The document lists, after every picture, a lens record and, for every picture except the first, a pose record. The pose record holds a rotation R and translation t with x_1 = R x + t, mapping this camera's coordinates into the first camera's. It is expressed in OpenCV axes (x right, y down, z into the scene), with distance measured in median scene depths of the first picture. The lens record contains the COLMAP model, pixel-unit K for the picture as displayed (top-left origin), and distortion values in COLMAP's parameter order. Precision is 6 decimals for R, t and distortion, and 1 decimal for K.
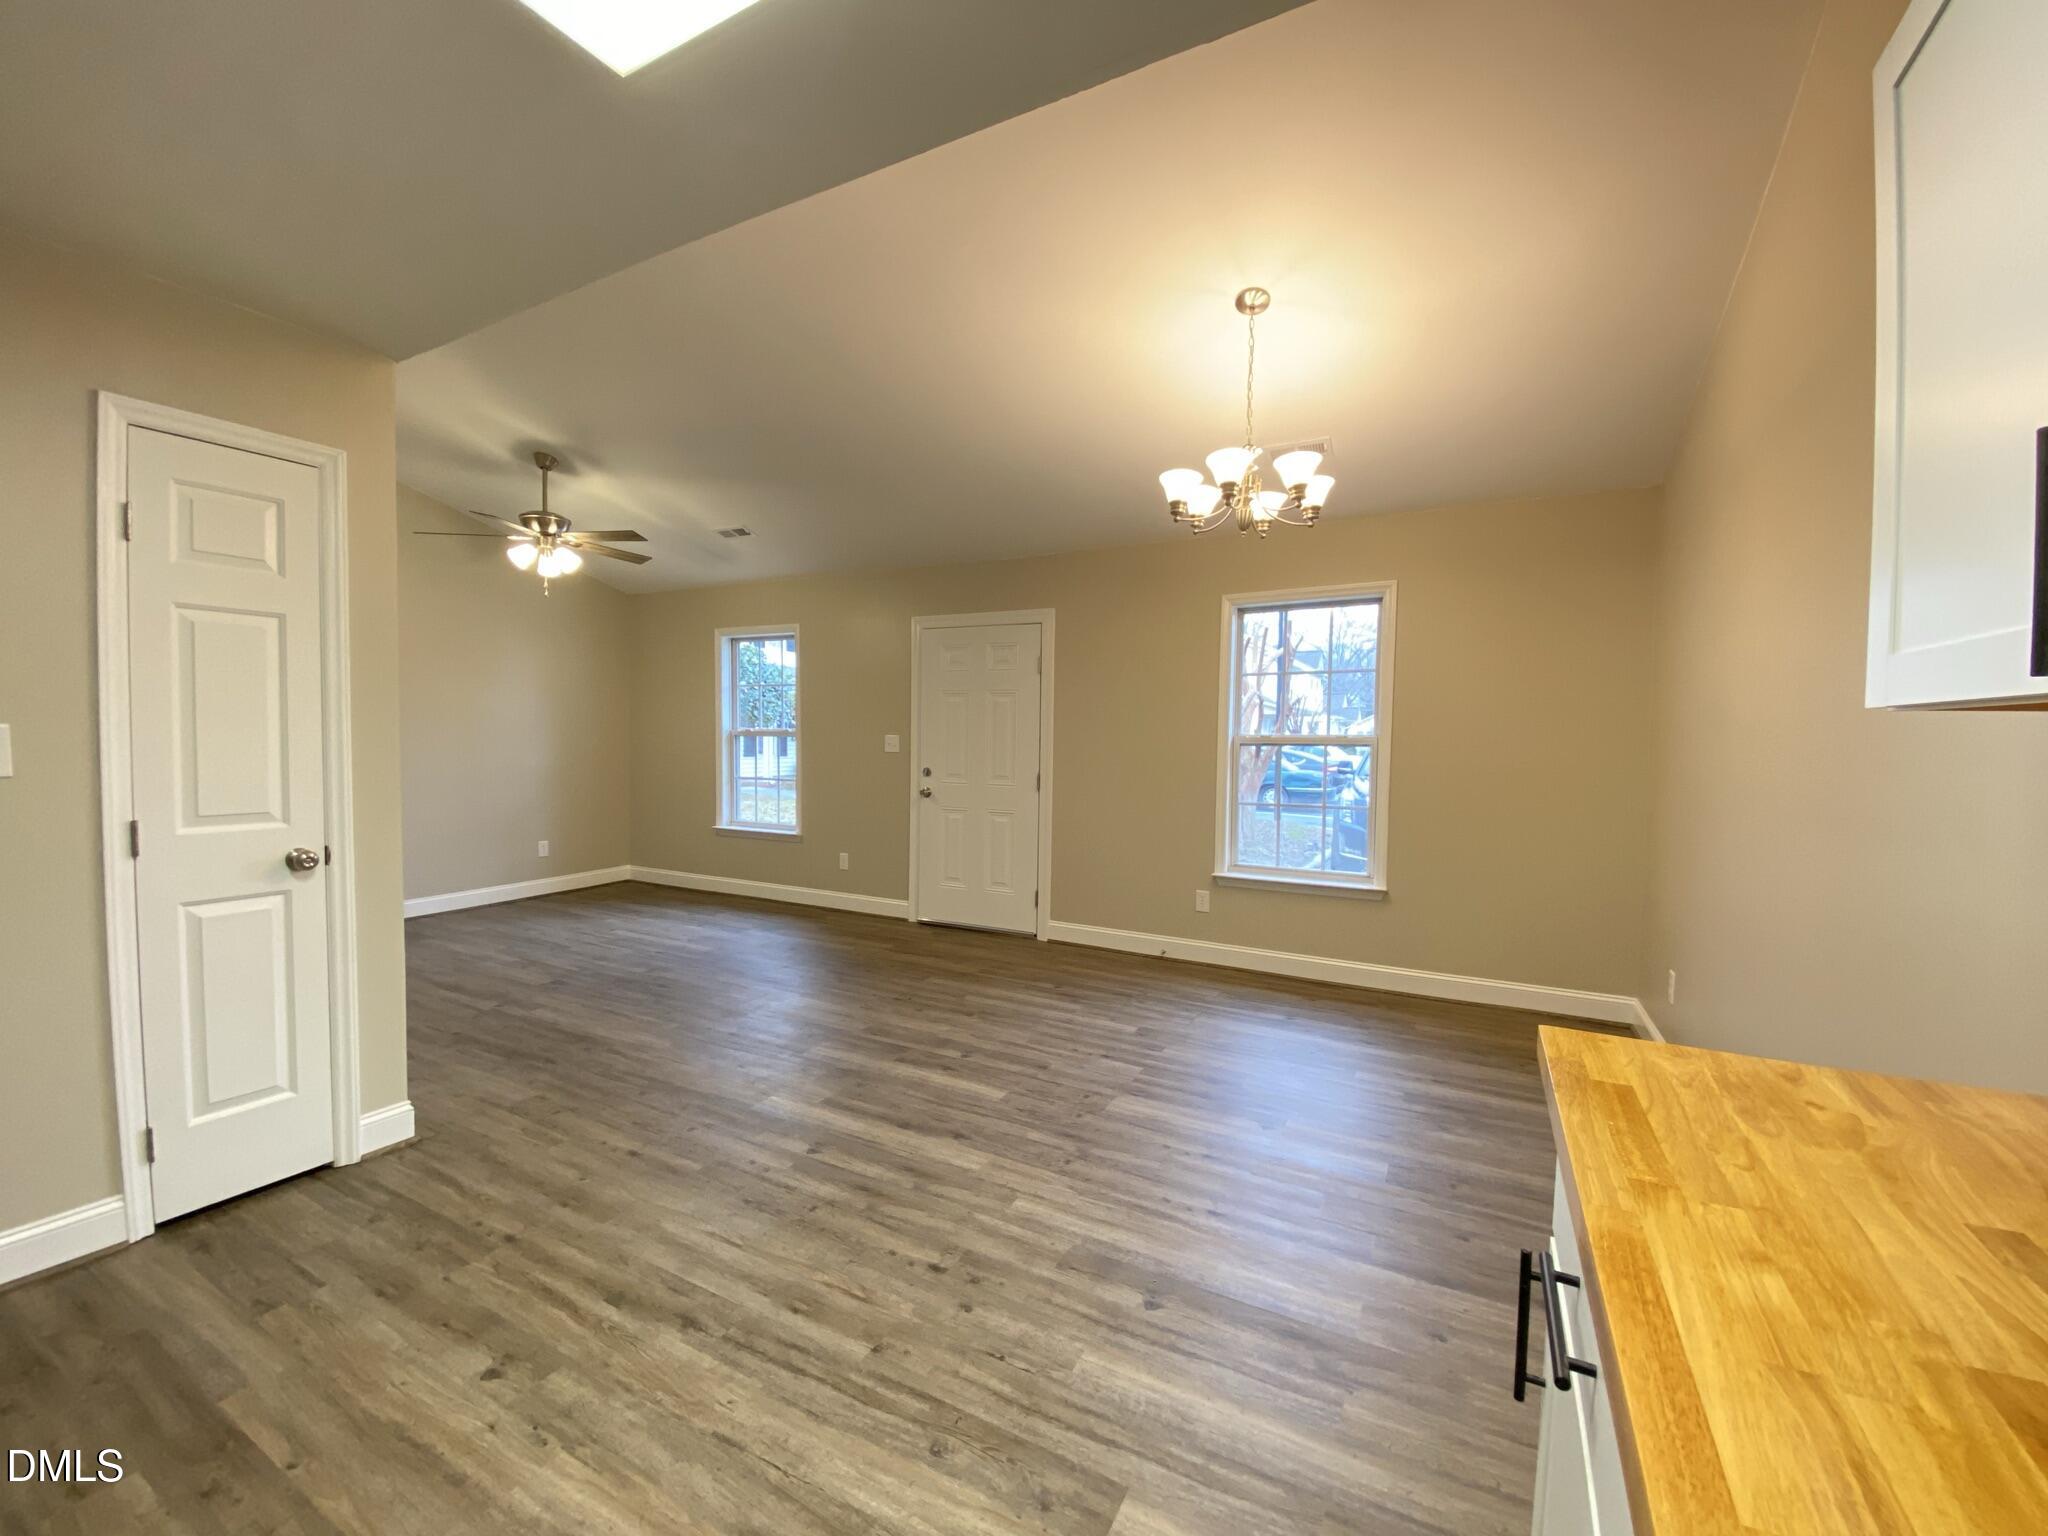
lens RADIAL K [[827.8, 0, 1026.5], [0, 827.8, 764.8], [0, 0, 1]] dist [0.009755, -0.016714]
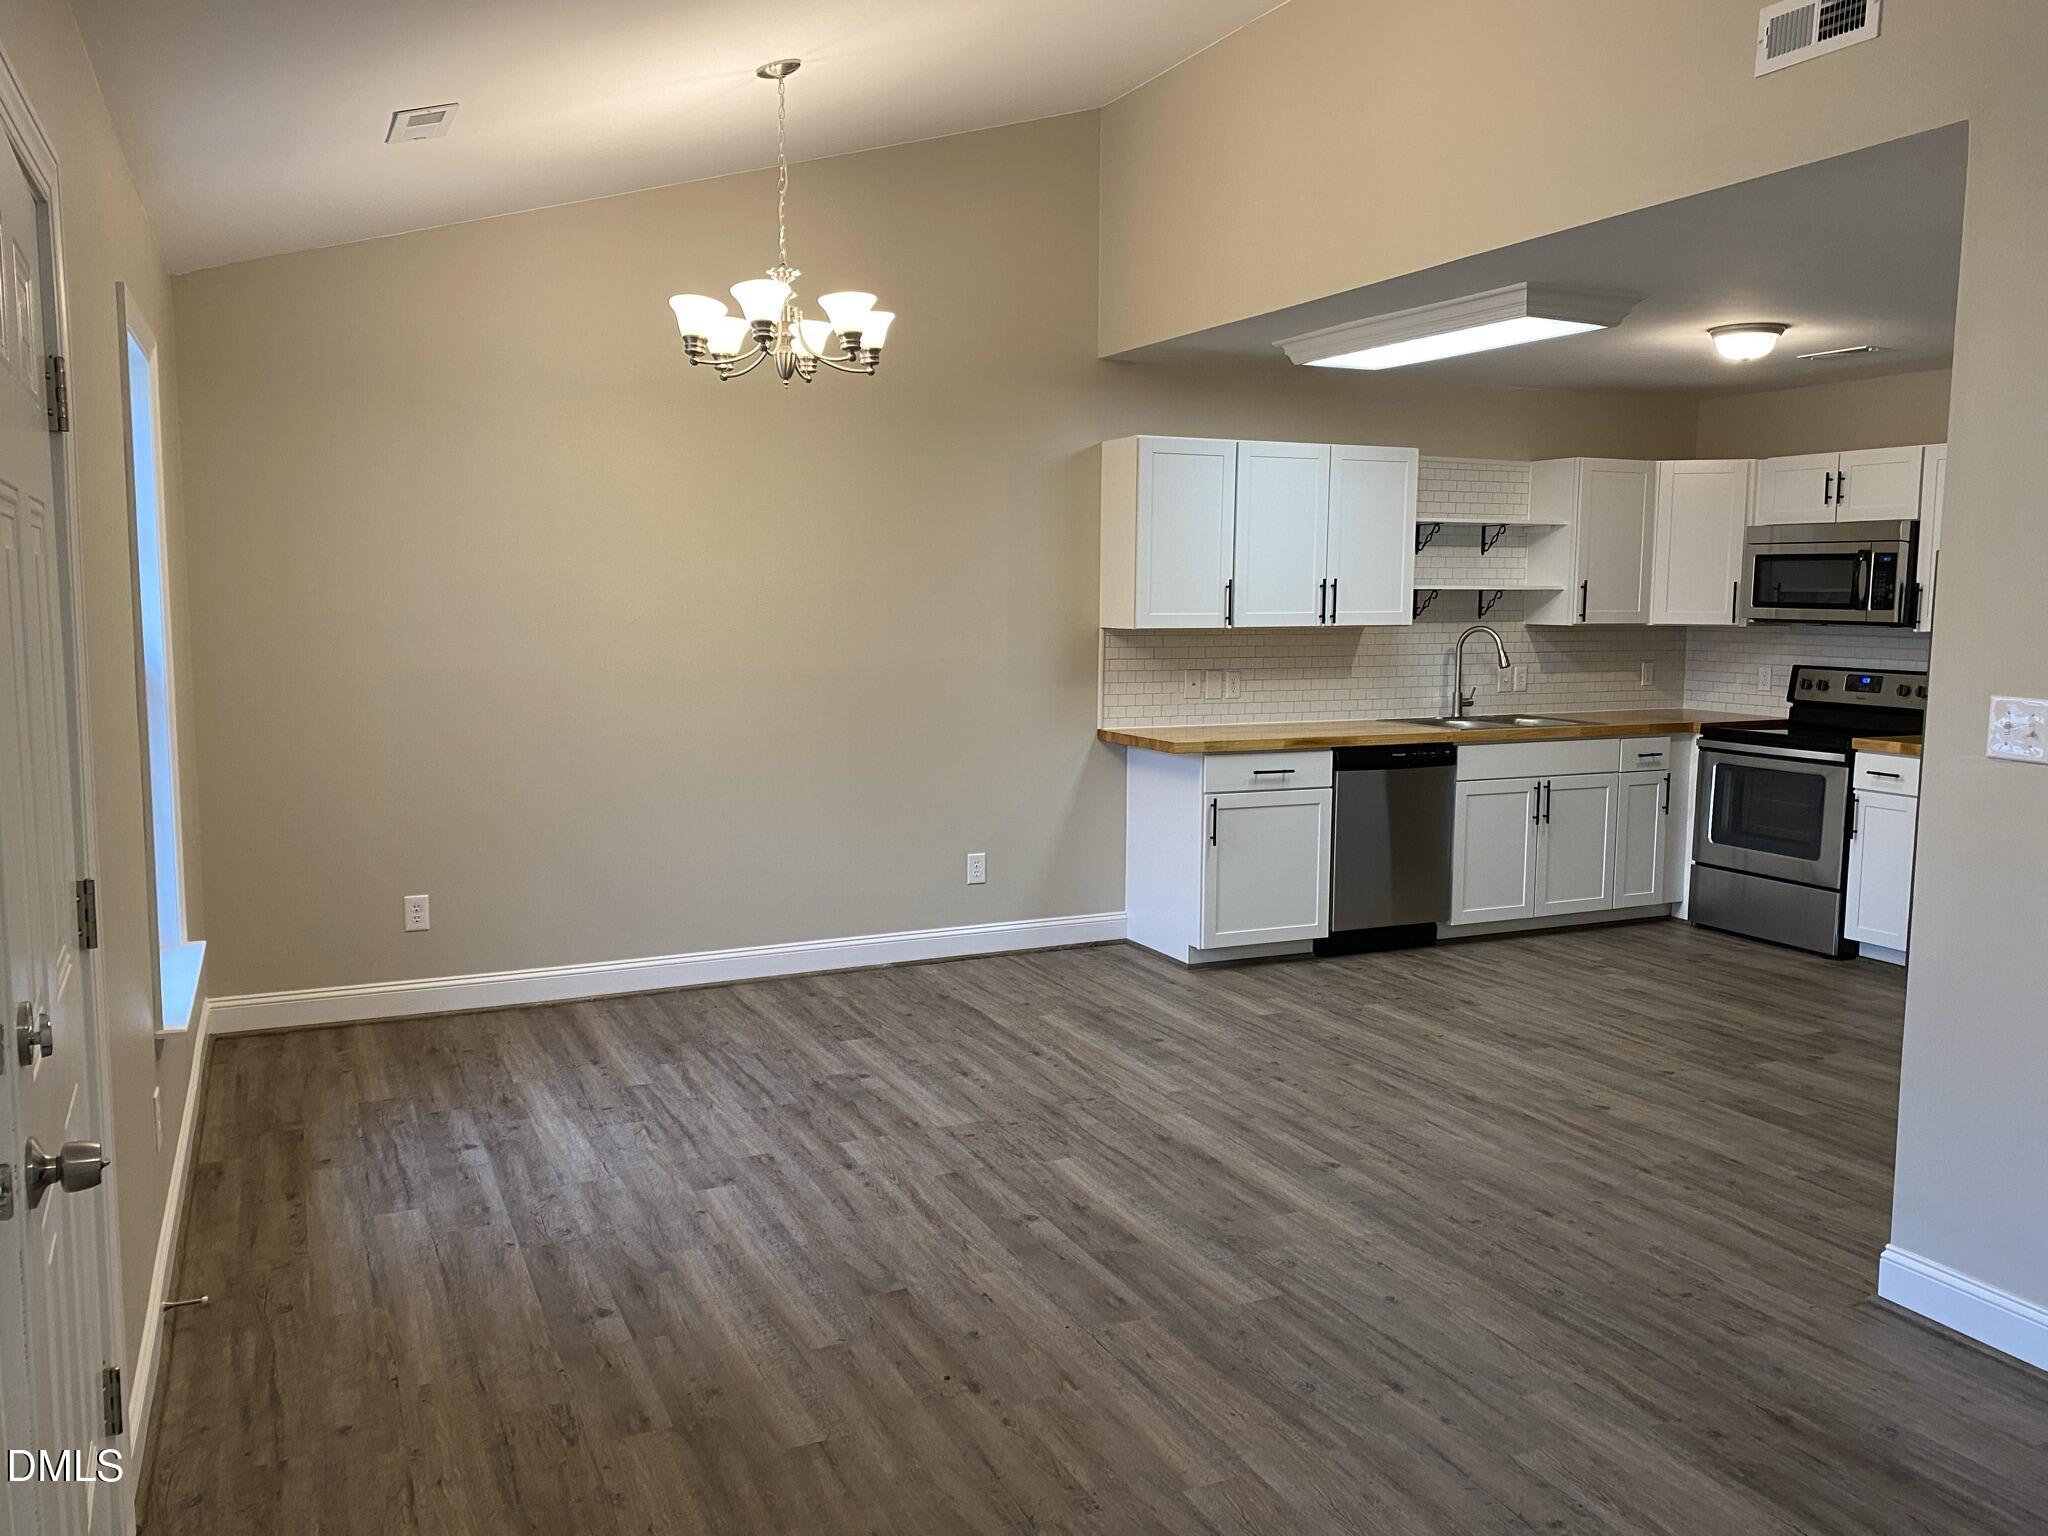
lens RADIAL K [[1561.1, 0, 998.1], [0, 1561.1, 760.1], [0, 0, 1]] dist [0.009072, -0.000413]
pose [[-0.793038, -0.086108, 0.603056, -1.011539], [0.006286, 0.988750, 0.149445, -0.198954], [-0.609140, 0.122306, -0.783575, 2.670381]]
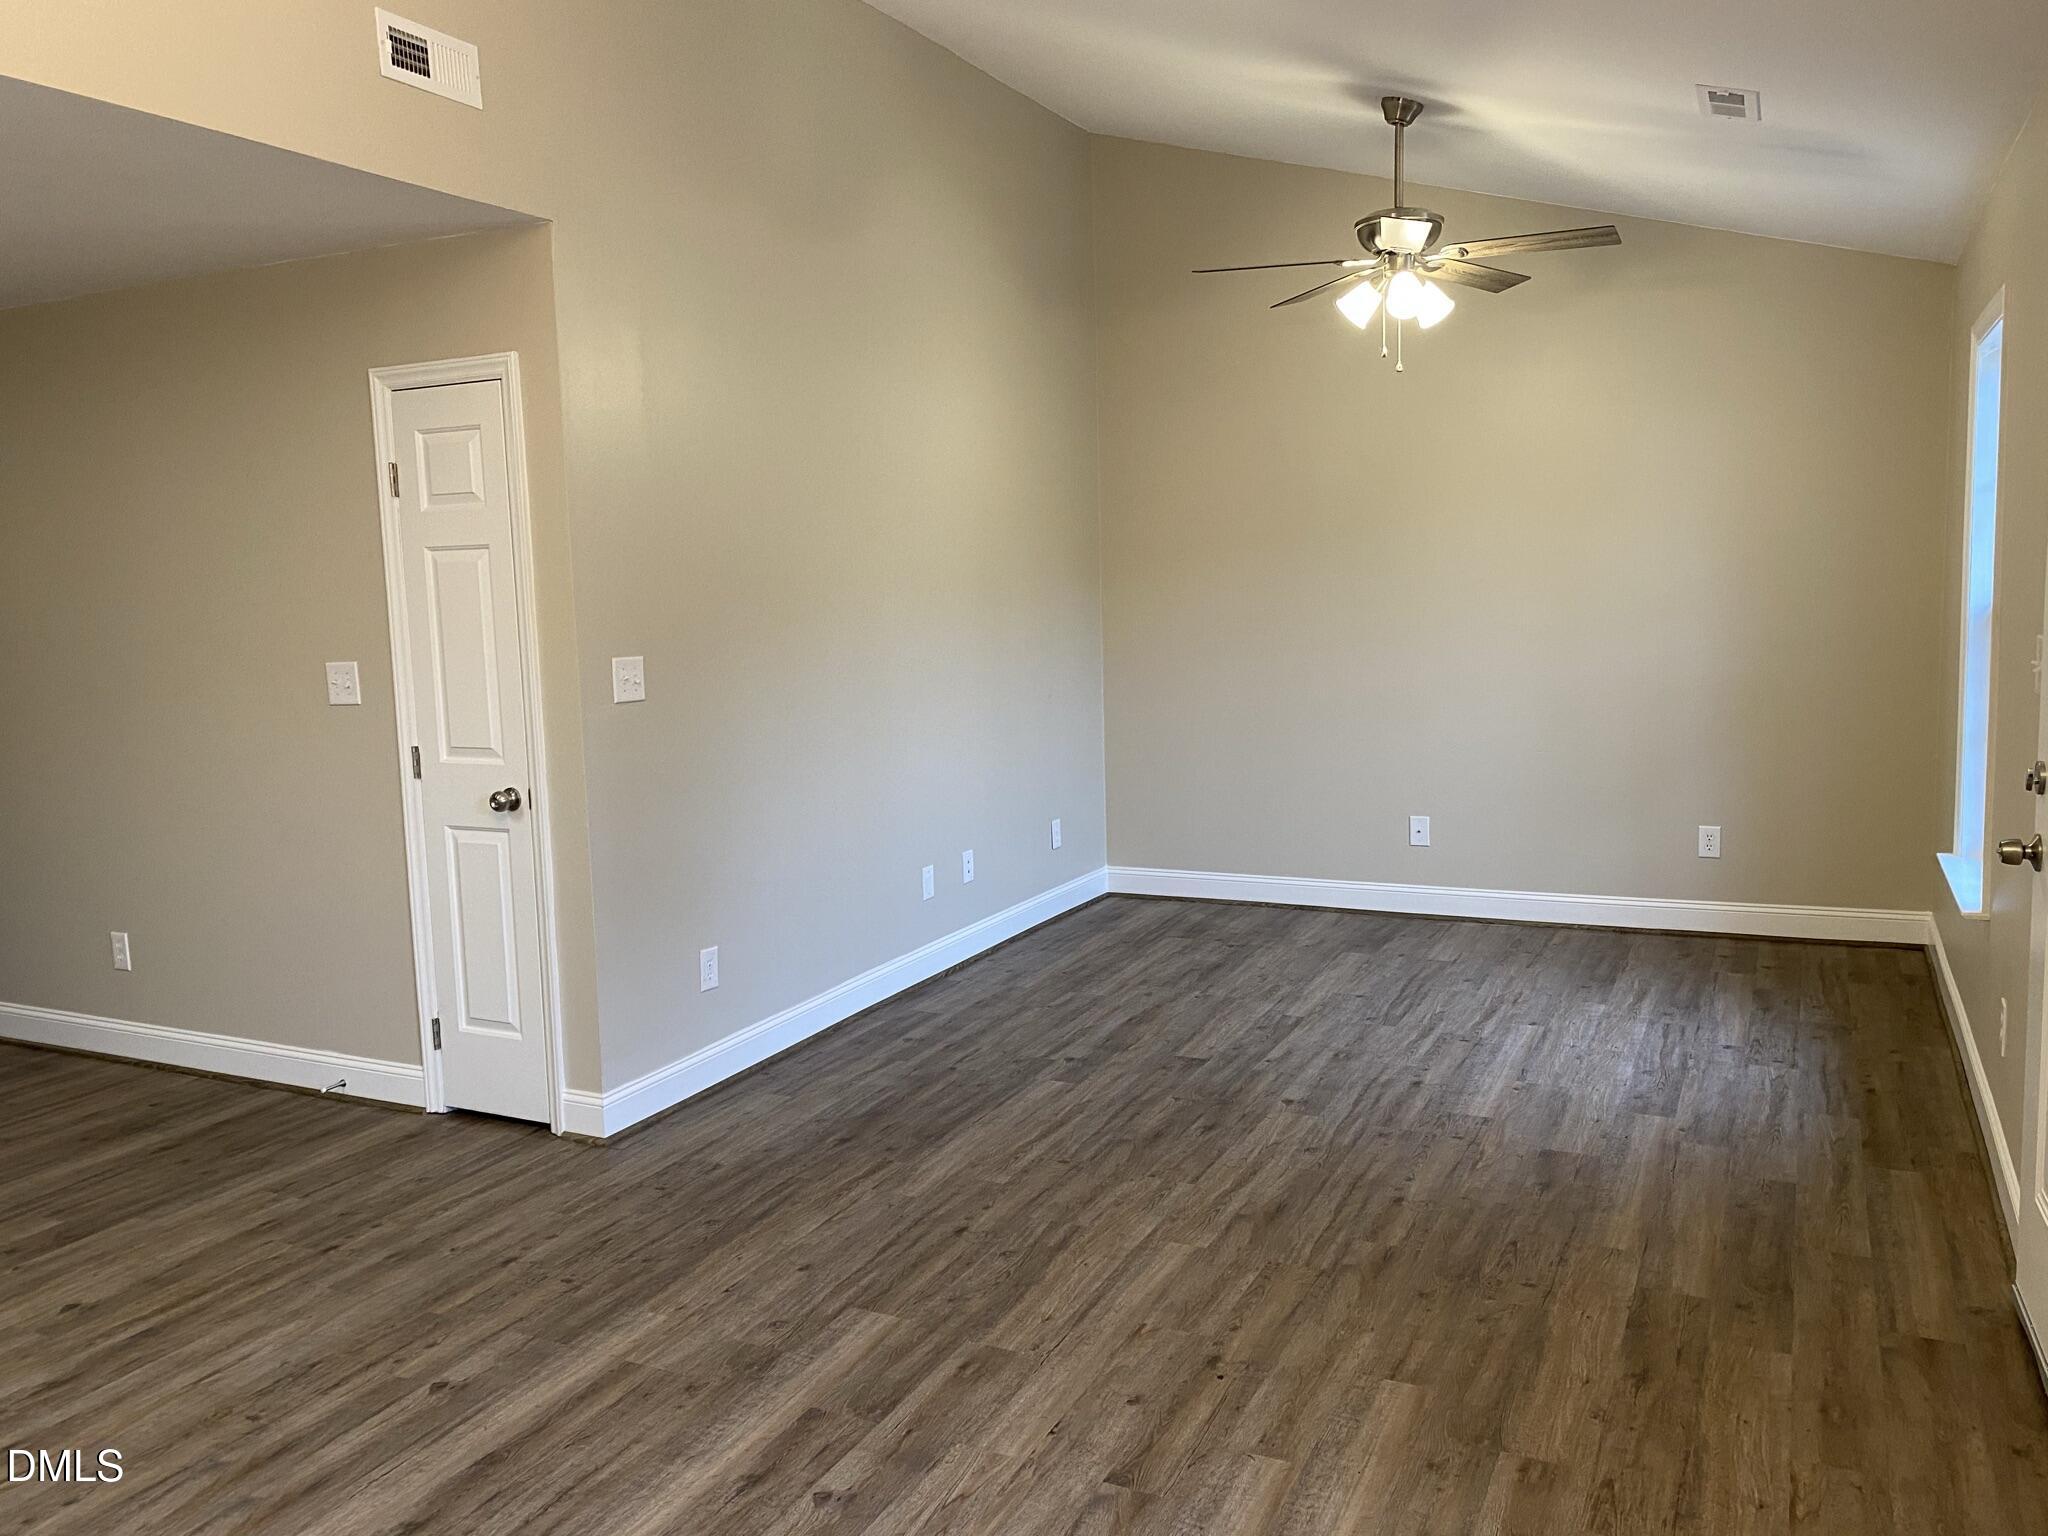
lens RADIAL K [[1568.4, 0, 1030.0], [0, 1568.4, 758.5], [0, 0, 1]] dist [0.007163, 0.002592]
pose [[0.029466, 0.107537, -0.993764, 0.950284], [-0.006021, 0.994197, 0.107406, -0.133478], [0.999548, 0.002819, 0.029943, 1.557573]]
